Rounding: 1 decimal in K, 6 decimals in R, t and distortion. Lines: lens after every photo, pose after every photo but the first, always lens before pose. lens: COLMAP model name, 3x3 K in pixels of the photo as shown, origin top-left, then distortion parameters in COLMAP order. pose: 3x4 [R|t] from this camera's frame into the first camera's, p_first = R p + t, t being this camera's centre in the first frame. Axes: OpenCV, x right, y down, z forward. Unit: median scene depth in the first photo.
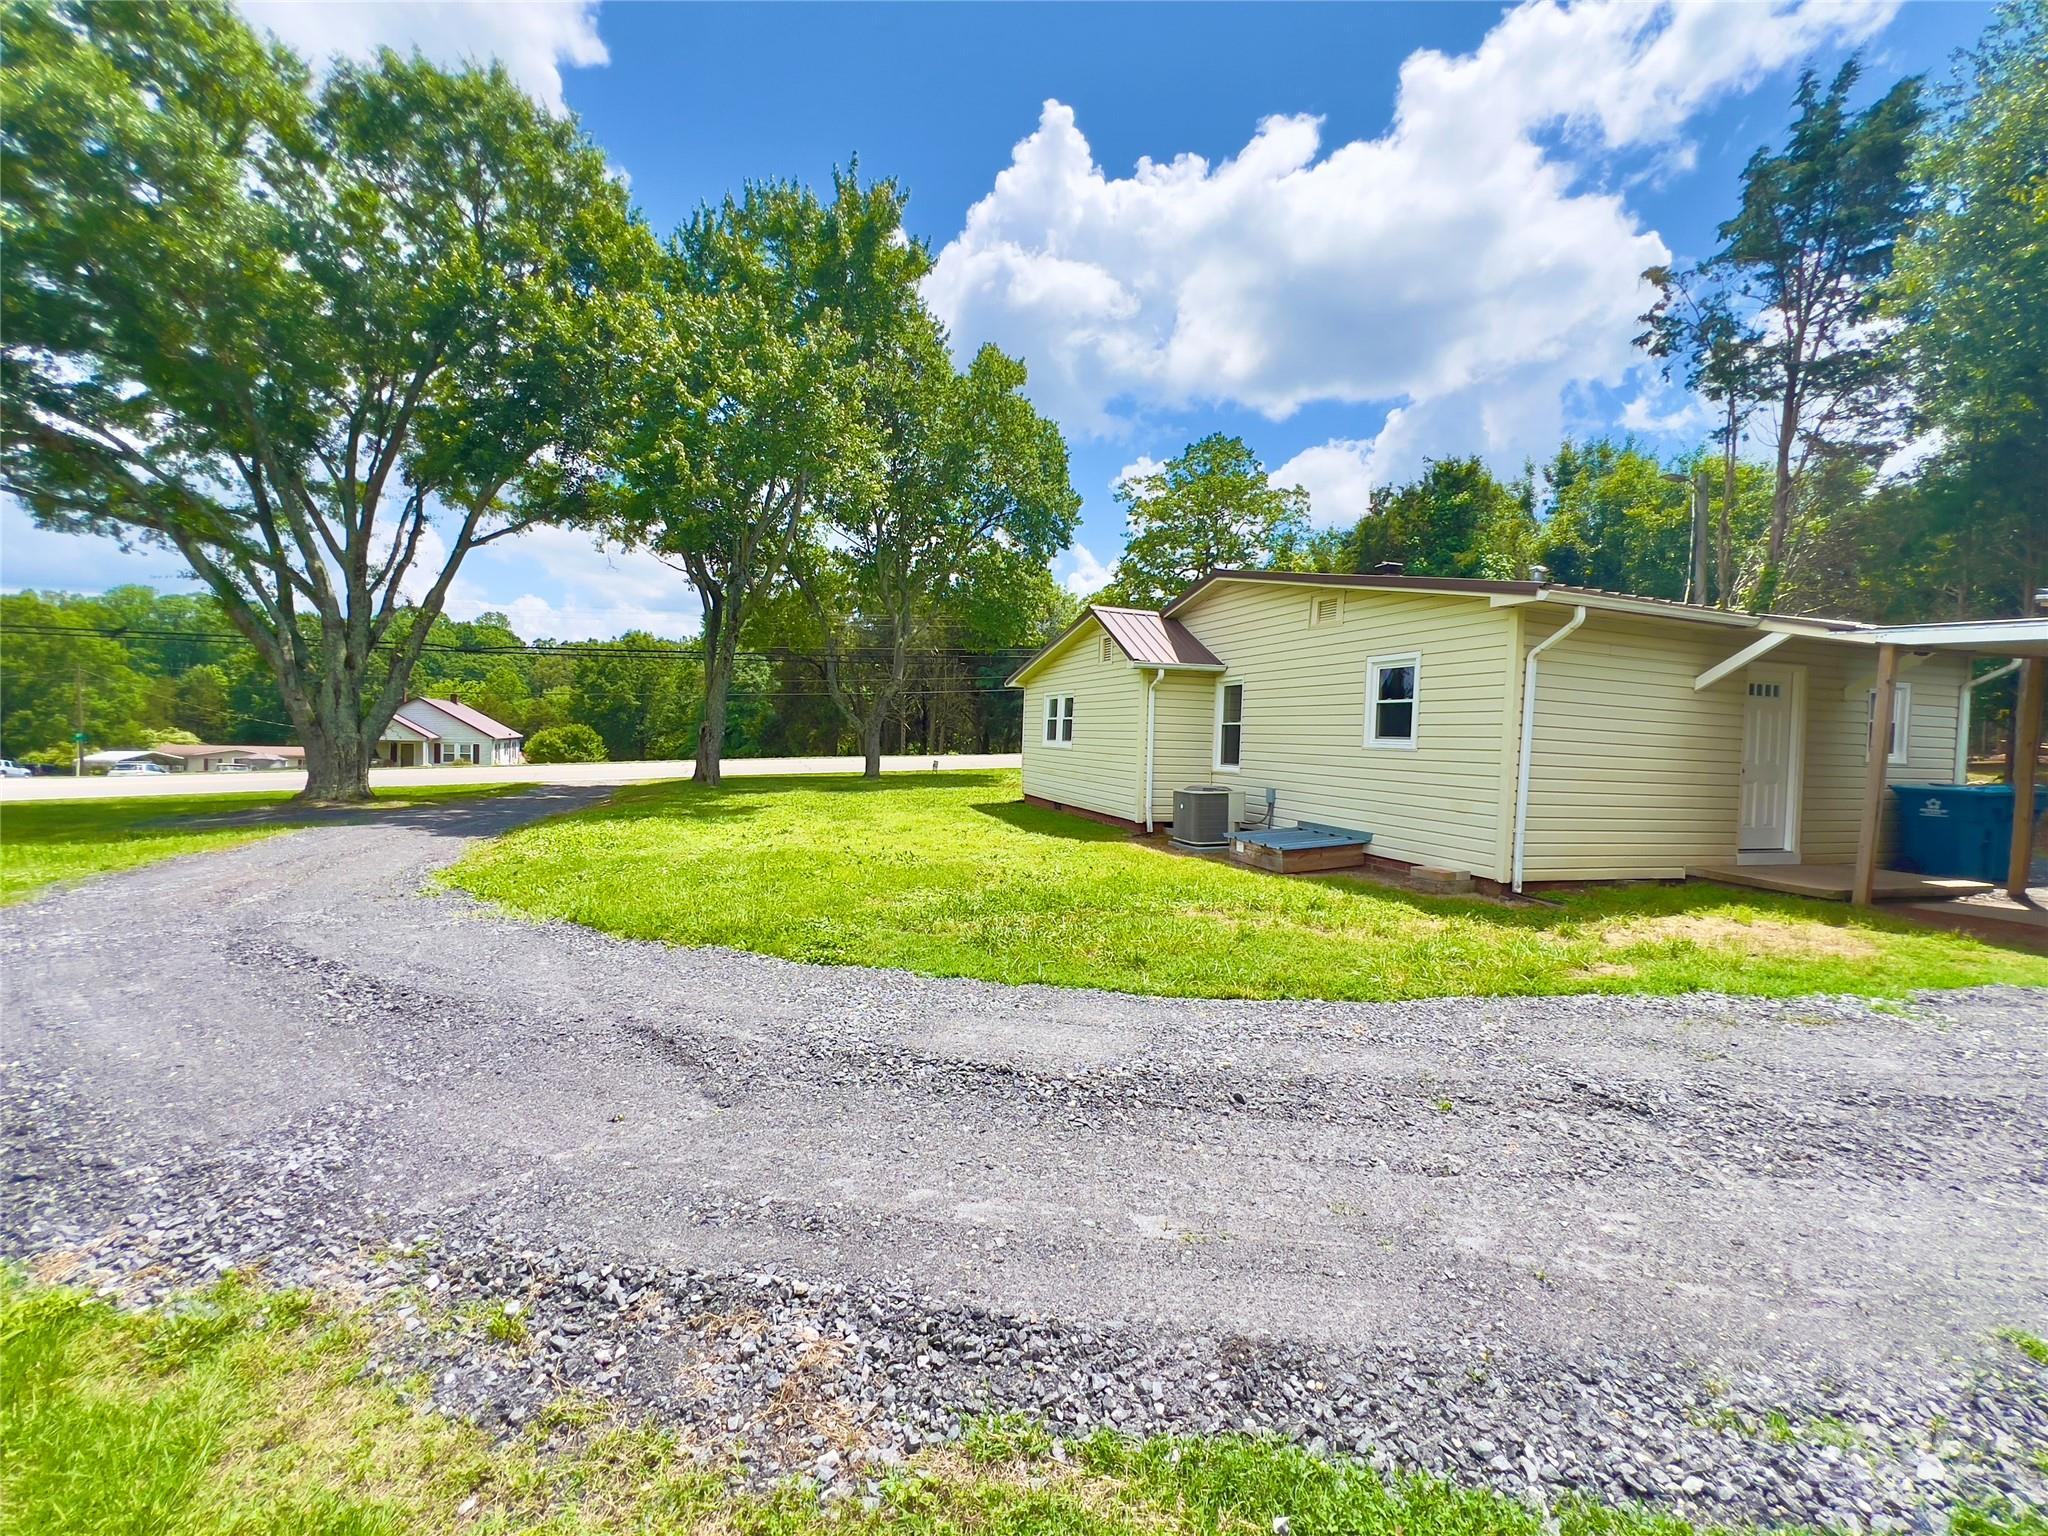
lens RADIAL K [[822.6, 0, 1013.2], [0, 822.6, 759.6], [0, 0, 1]] dist [-0.008924, 0.002455]
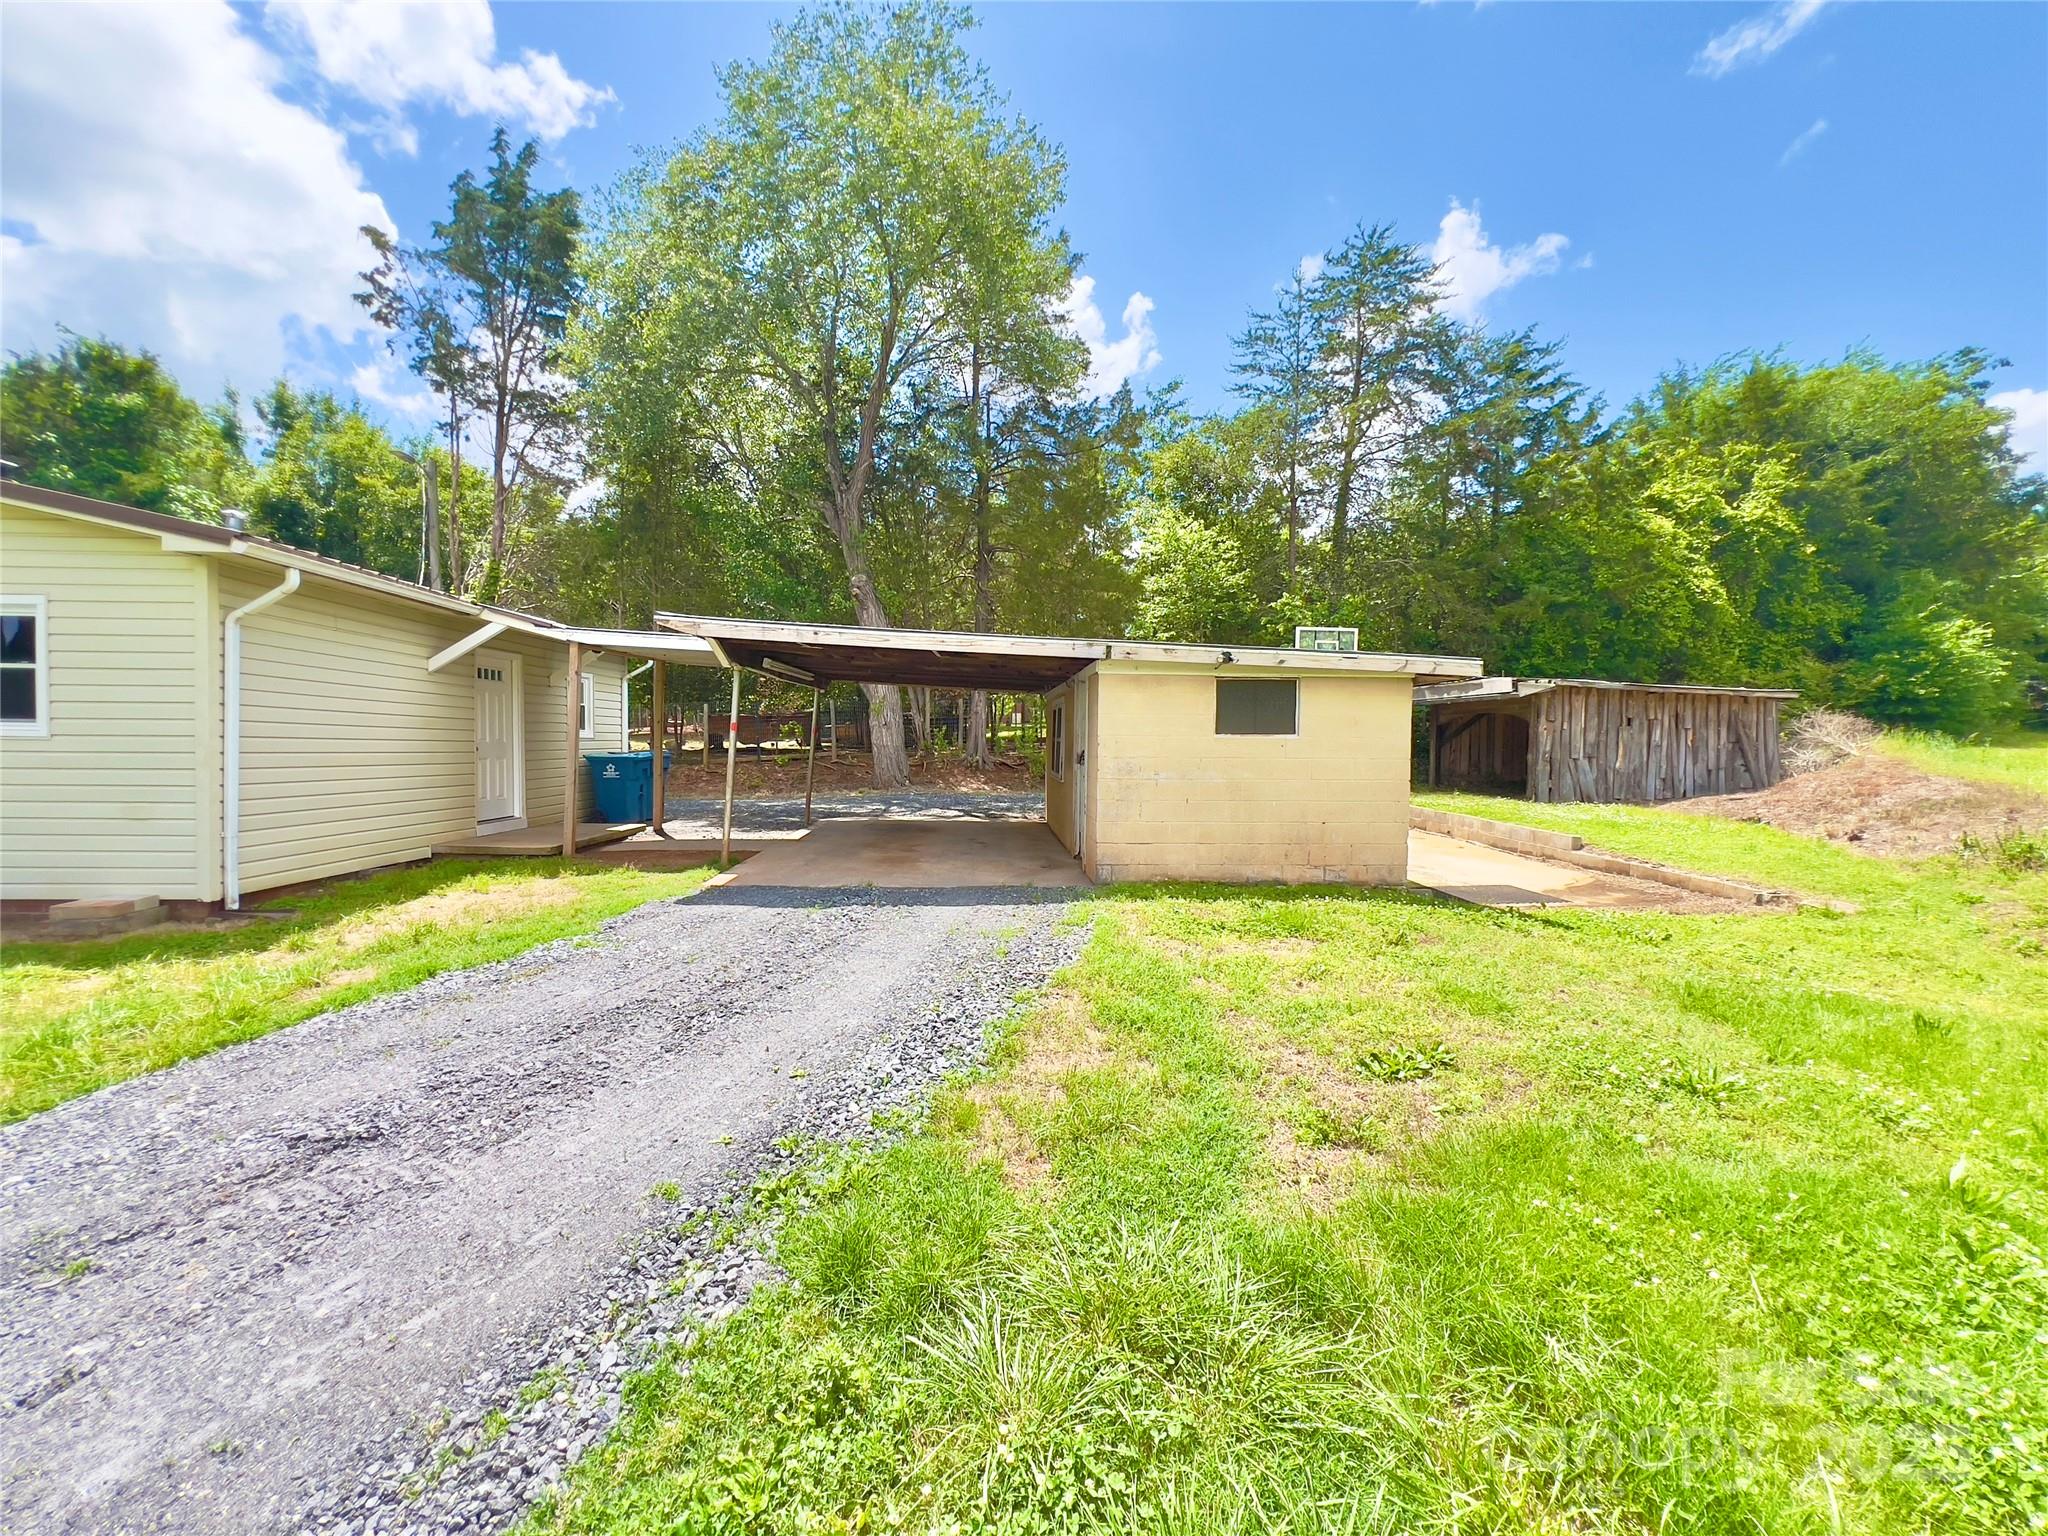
lens RADIAL K [[822.6, 0, 1020.5], [0, 822.6, 770.7], [0, 0, 1]] dist [-0.008924, 0.002455]
pose [[0.264257, -0.064847, 0.962270, 0.040931], [0.025014, 0.997862, 0.060376, -0.005009], [-0.964128, 0.008116, 0.265314, 0.022292]]
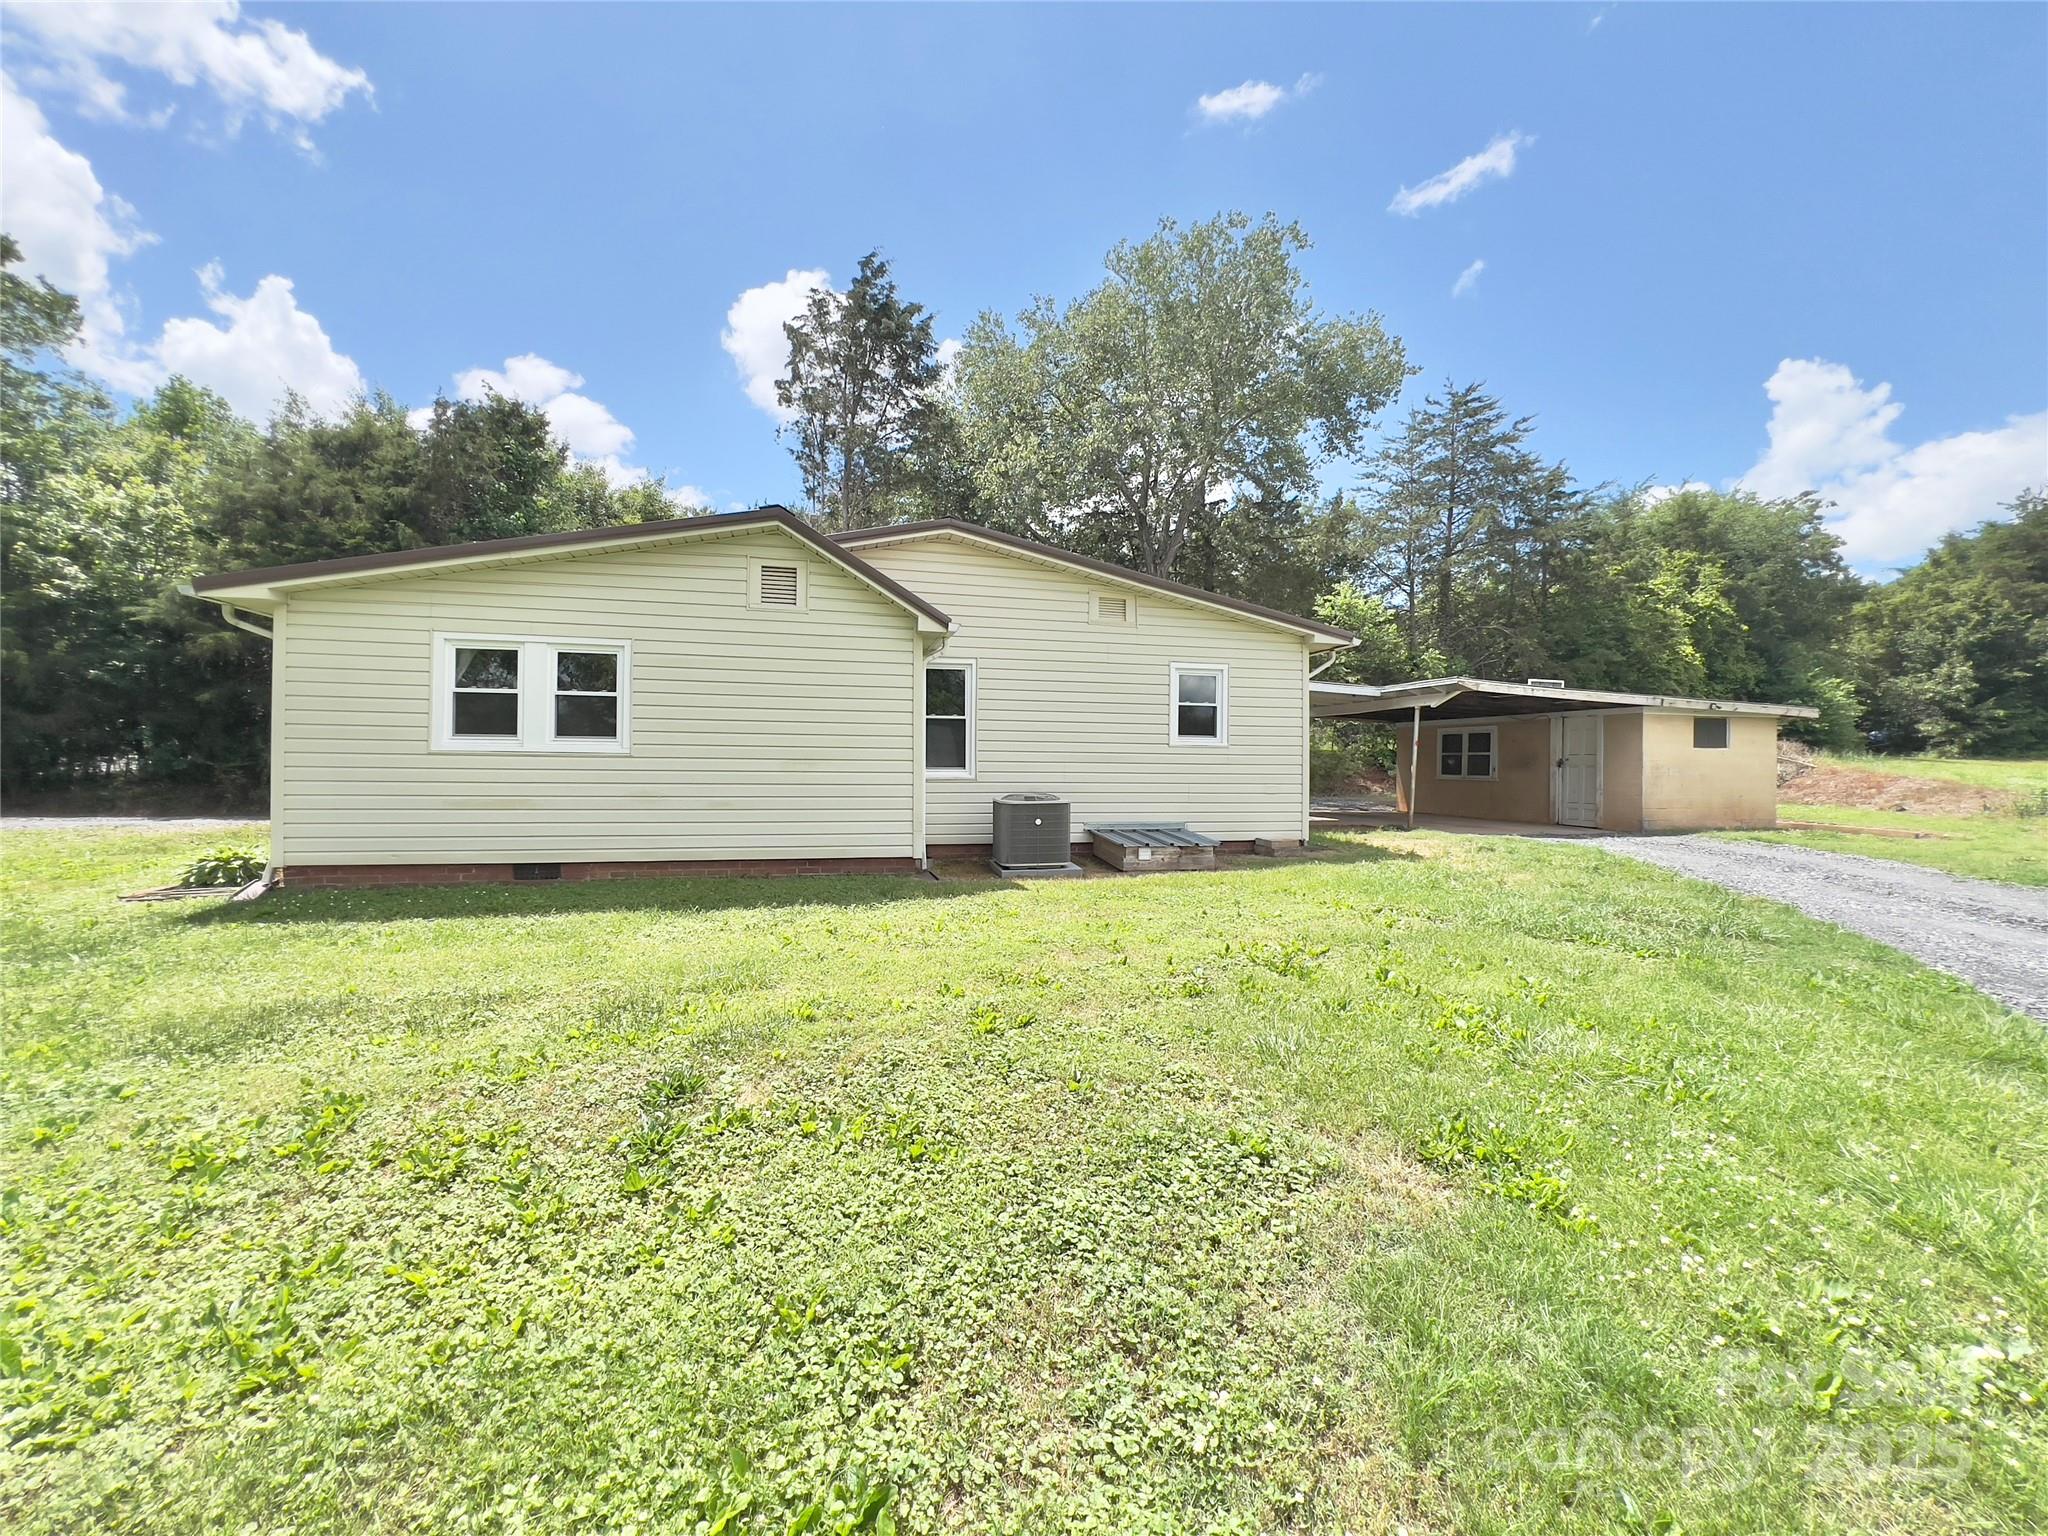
lens RADIAL K [[825.2, 0, 1009.1], [0, 825.2, 780.4], [0, 0, 1]] dist [-0.003605, -0.000227]
pose [[0.077135, -0.043289, 0.996080, -1.175665], [0.024093, 0.998846, 0.041544, -0.029762], [-0.996730, 0.020794, 0.078089, 1.923189]]
